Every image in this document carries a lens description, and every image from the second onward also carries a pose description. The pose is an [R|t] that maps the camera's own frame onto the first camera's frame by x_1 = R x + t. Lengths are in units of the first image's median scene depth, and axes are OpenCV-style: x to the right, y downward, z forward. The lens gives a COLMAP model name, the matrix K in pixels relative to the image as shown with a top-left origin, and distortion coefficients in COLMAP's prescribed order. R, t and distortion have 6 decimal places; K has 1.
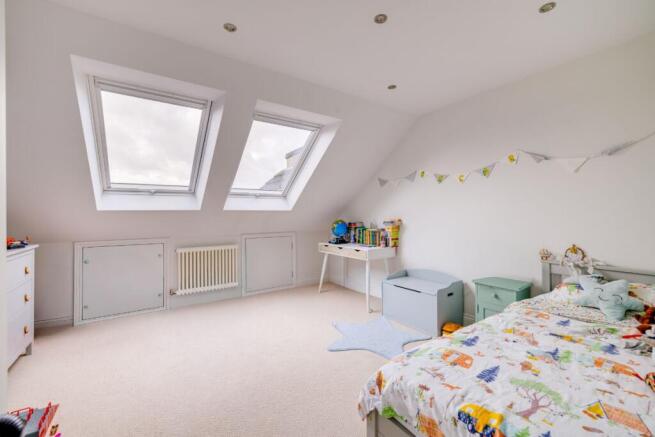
lens RADIAL K [[277.4, 0, 331.9], [0, 277.4, 216.2], [0, 0, 1]] dist [0.012241, -0.000111]
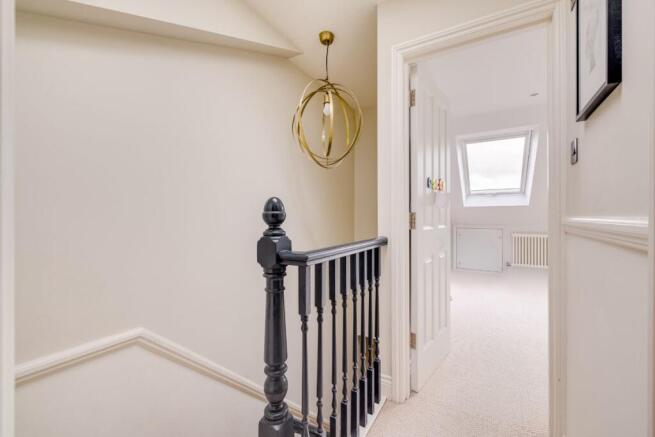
lens RADIAL K [[277.4, 0, 331.9], [0, 277.4, 216.2], [0, 0, 1]] dist [0.012241, -0.000111]
pose [[0.420786, 0.012990, -0.907067, 0.352433], [-0.000444, 0.999900, 0.014113, 0.012076], [0.907160, -0.005536, 0.420750, -0.430711]]
